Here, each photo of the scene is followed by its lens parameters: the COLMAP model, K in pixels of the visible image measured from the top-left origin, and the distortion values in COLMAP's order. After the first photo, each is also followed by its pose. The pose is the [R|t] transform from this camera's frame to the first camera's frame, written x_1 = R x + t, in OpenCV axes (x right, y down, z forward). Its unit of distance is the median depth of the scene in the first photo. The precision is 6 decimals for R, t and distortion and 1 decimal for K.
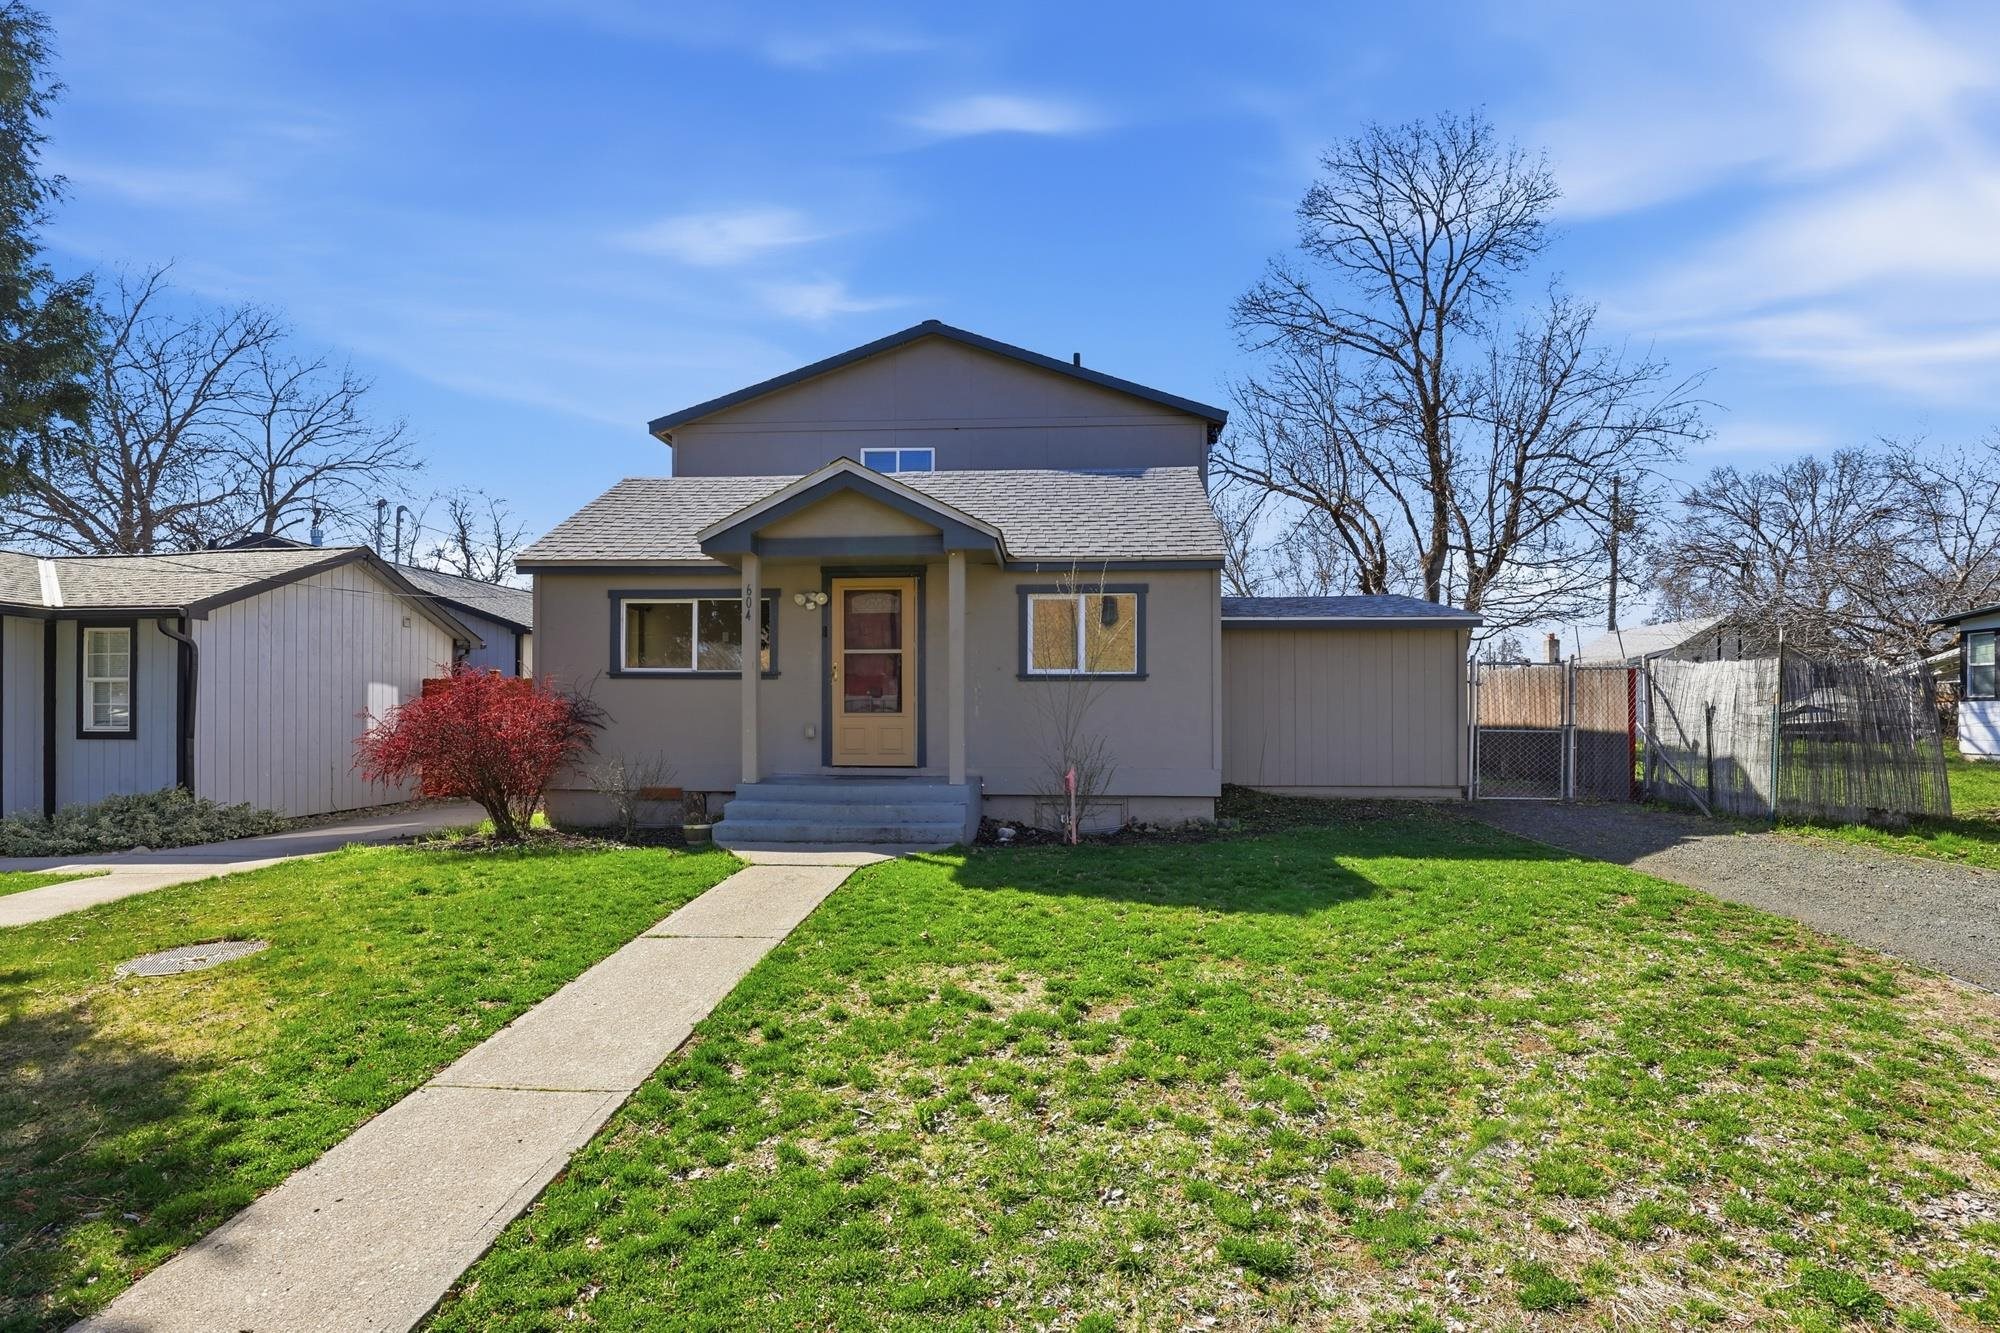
lens RADIAL K [[927.0, 0, 1003.7], [0, 927.0, 663.7], [0, 0, 1]] dist [-0.038214, 0.008093]
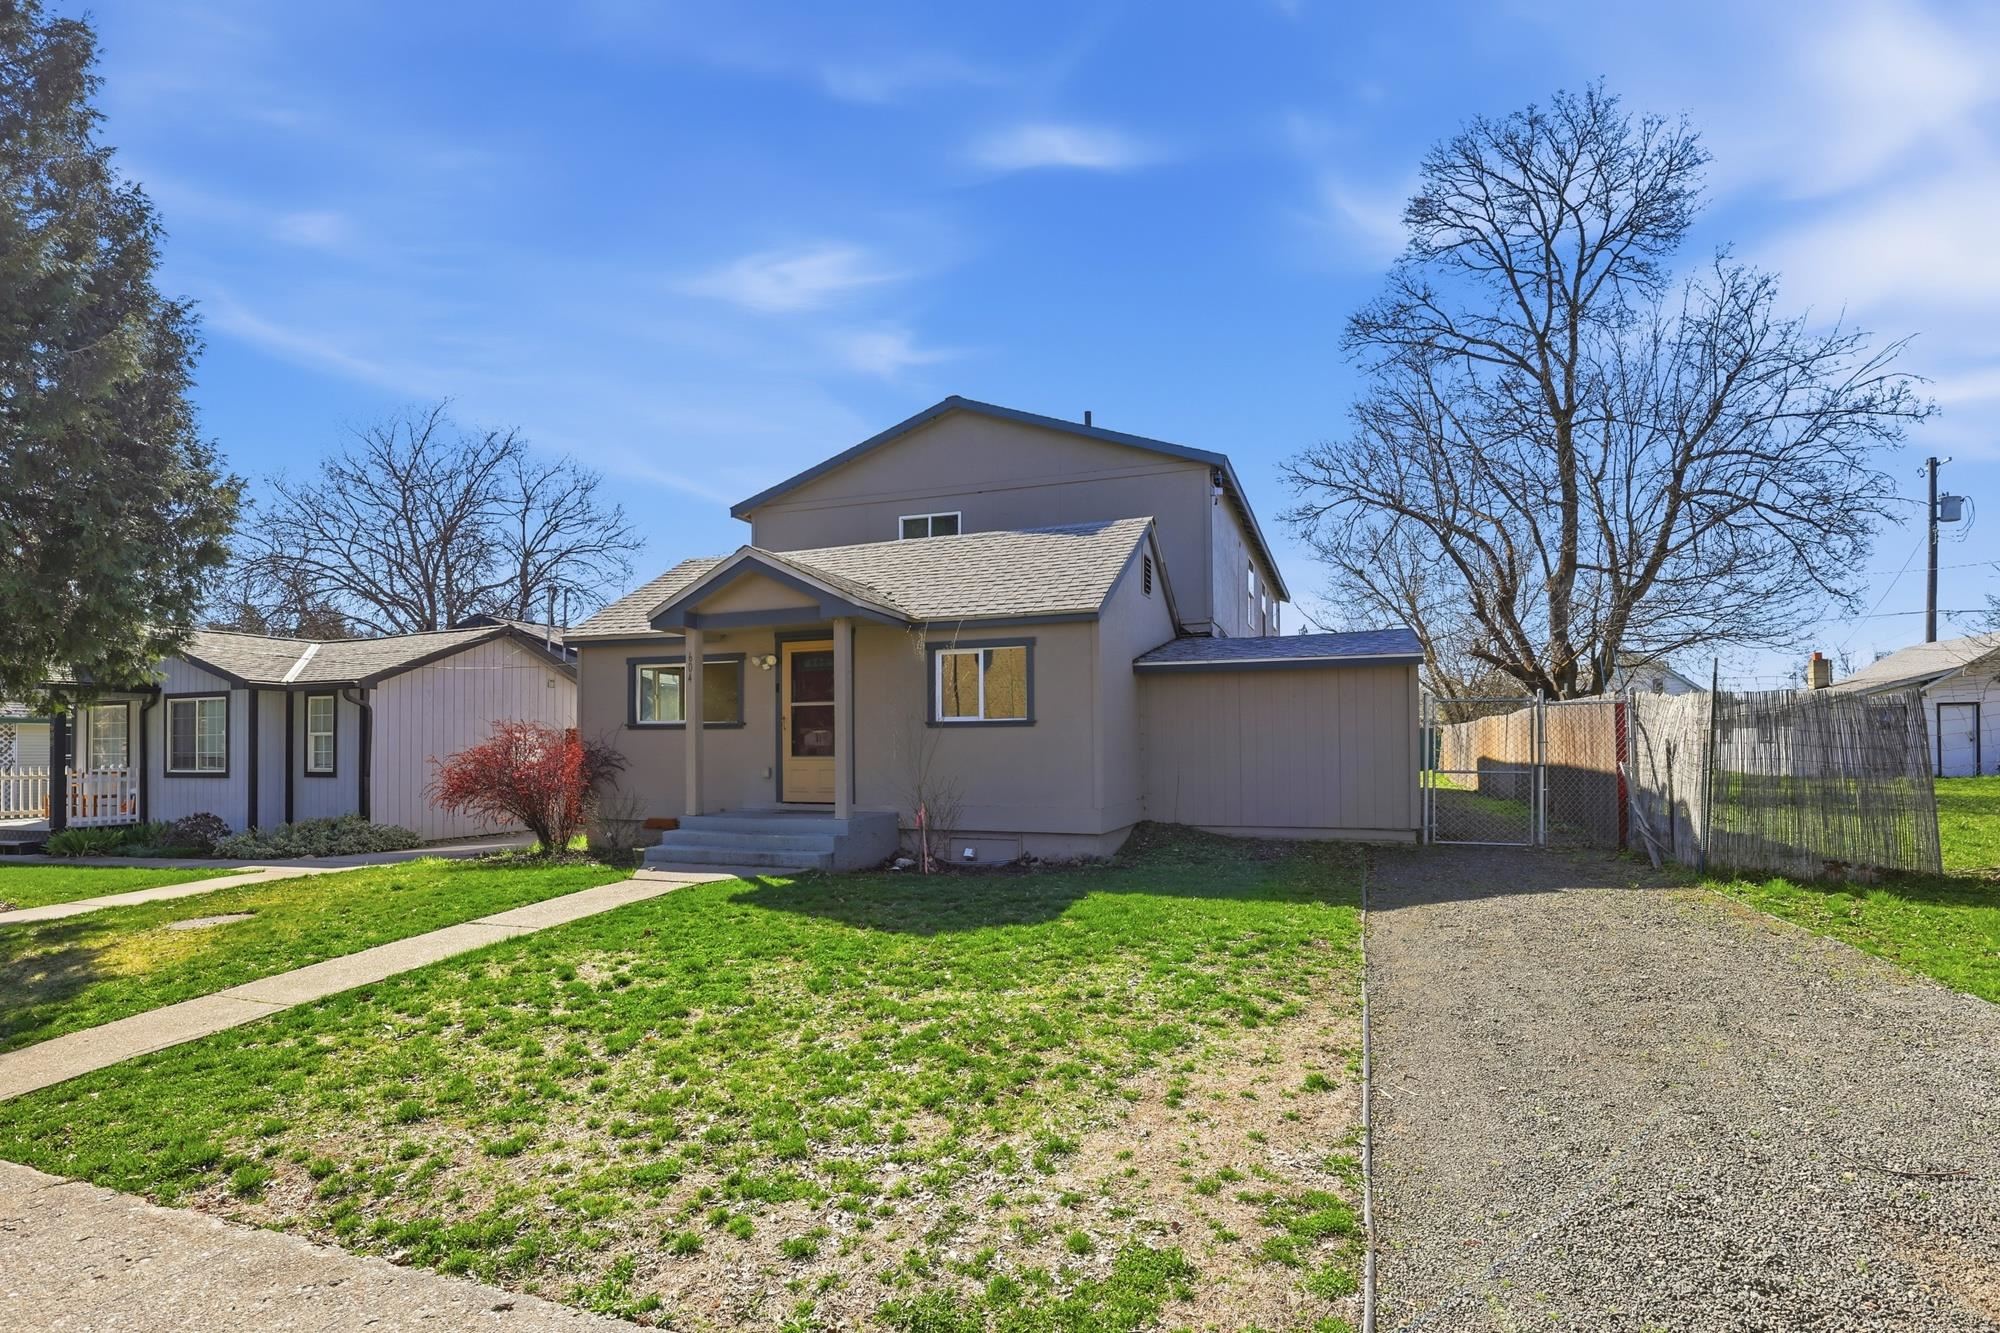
lens RADIAL K [[933.3, 0, 1004.6], [0, 933.3, 684.4], [0, 0, 1]] dist [-0.036537, 0.007664]
pose [[0.961328, -0.025365, -0.274237, 0.416461], [0.020808, 0.999593, -0.019515, -0.009814], [0.274620, 0.013054, 0.961464, -0.062384]]
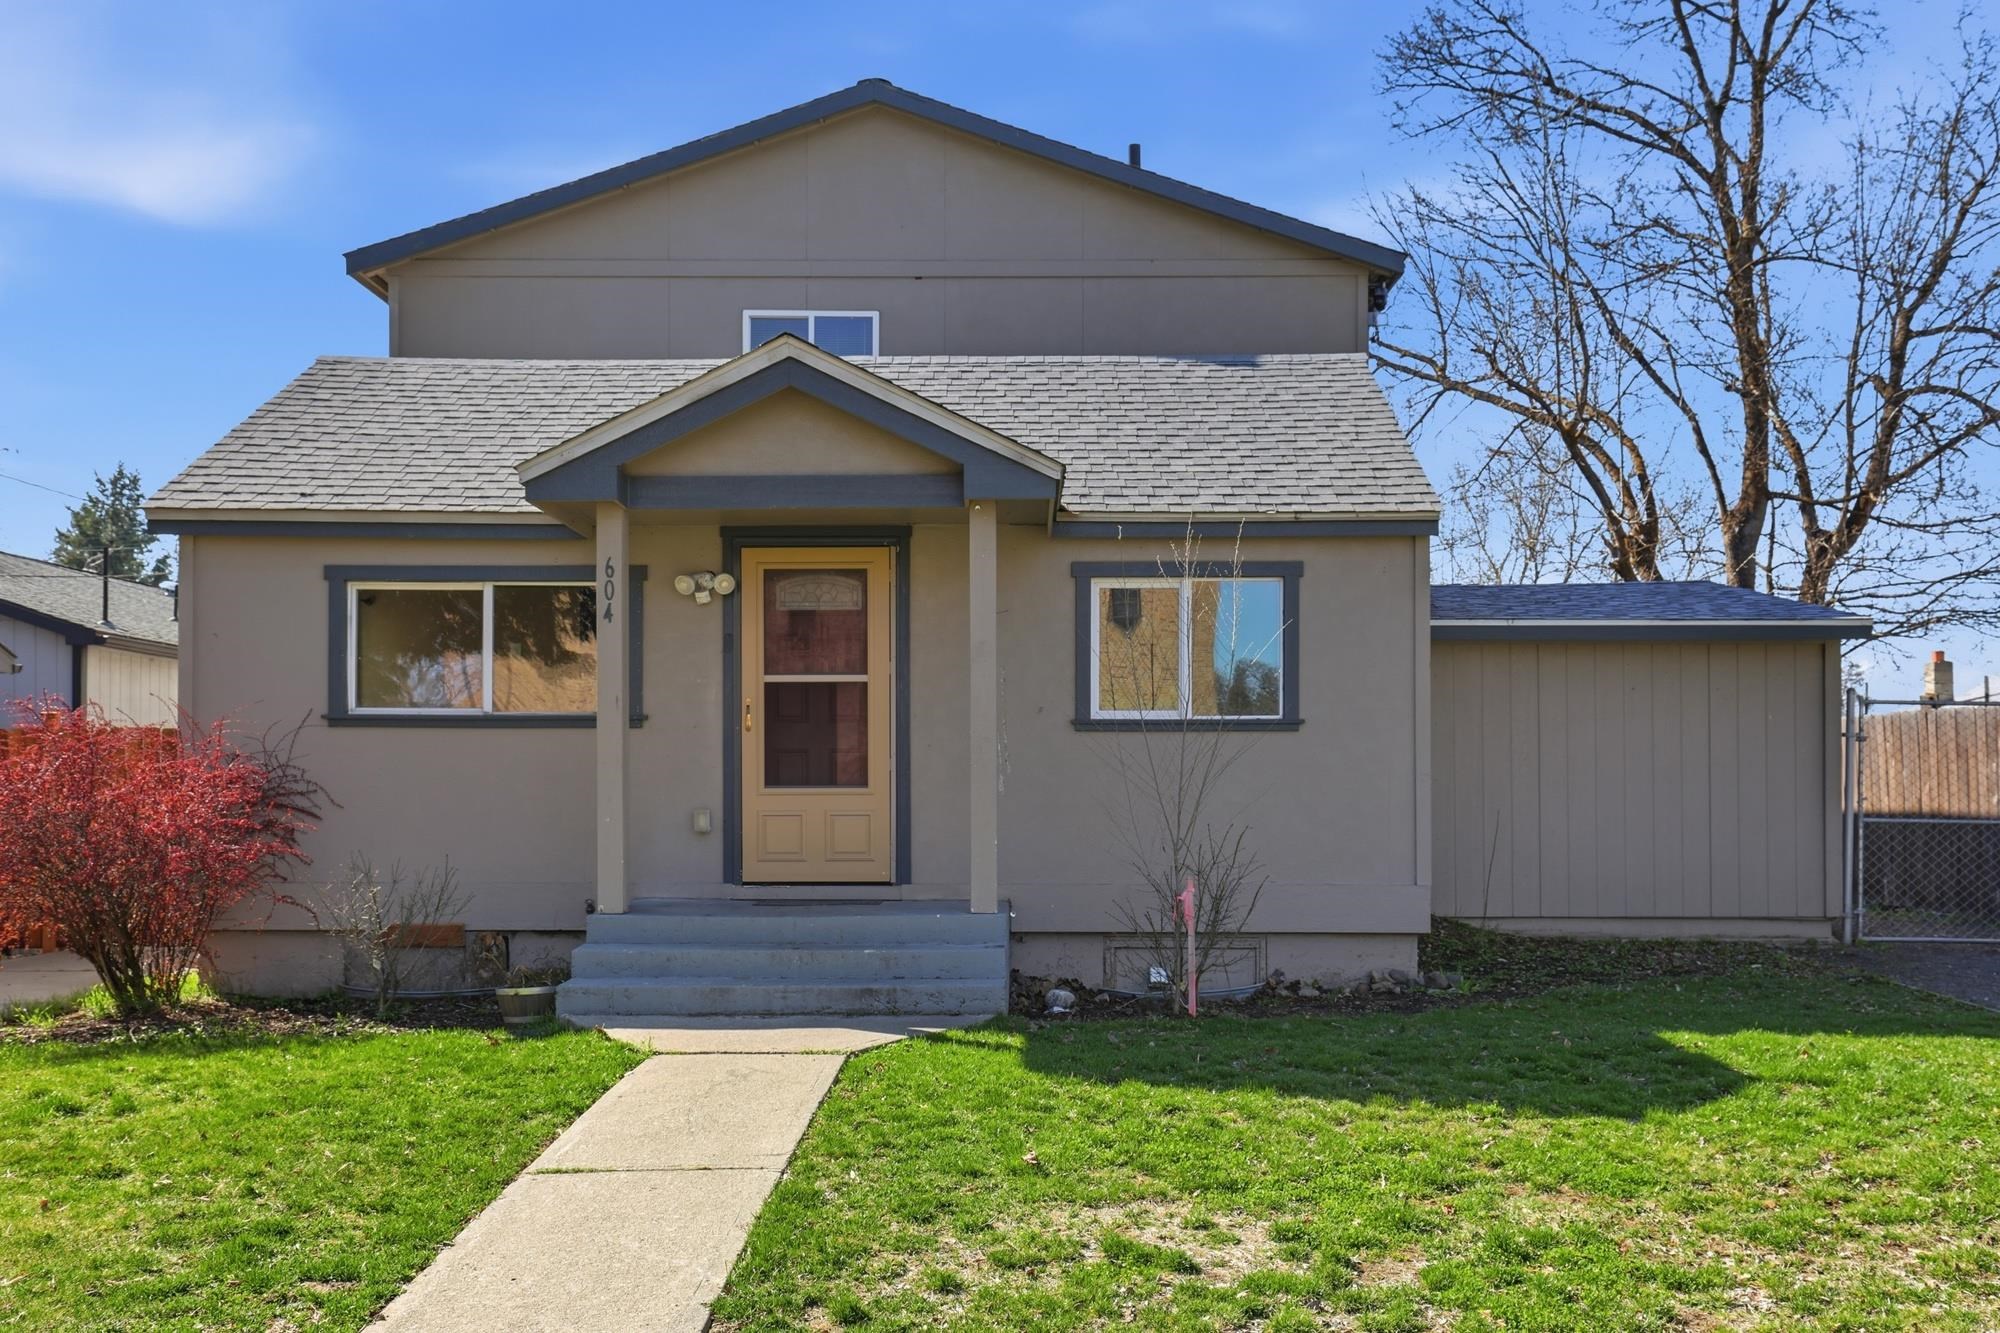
lens RADIAL K [[1717.2, 0, 1002.7], [0, 1717.2, 706.7], [0, 0, 1]] dist [0.017365, 0.012379]
pose [[0.998589, 0.001572, 0.053082, -0.083857], [-0.001632, 0.999998, 0.001093, 0.002647], [-0.053081, -0.001178, 0.998590, -0.047646]]
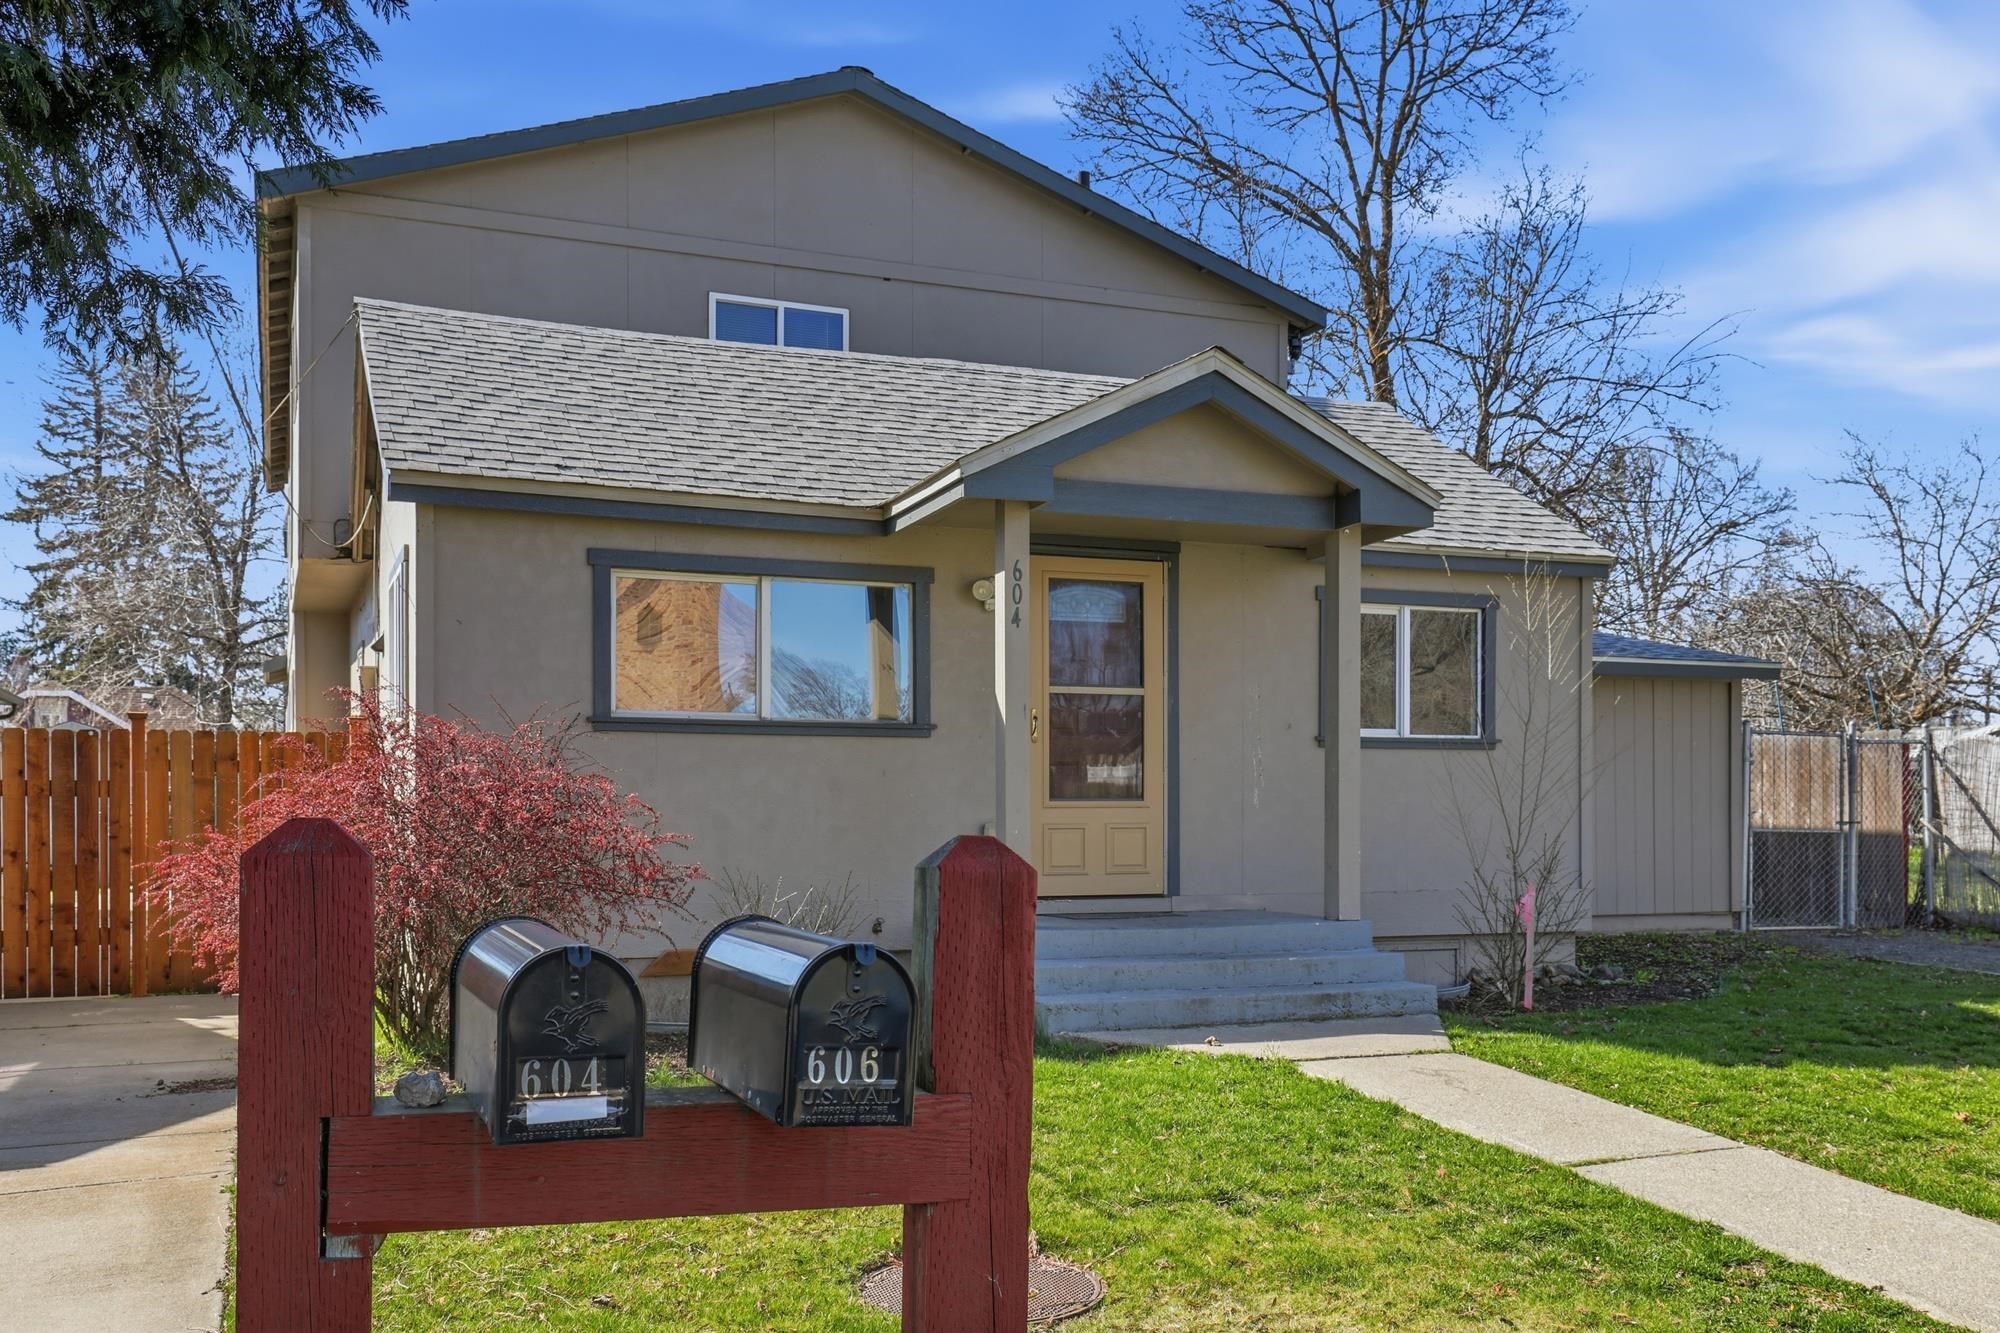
lens RADIAL K [[1742.6, 0, 997.3], [0, 1742.6, 751.6], [0, 0, 1]] dist [0.015886, 0.007890]
pose [[0.902864, 0.013020, 0.429730, -0.648491], [-0.019536, 0.999751, 0.010755, 0.013364], [-0.429483, -0.018105, 0.902894, 0.077366]]
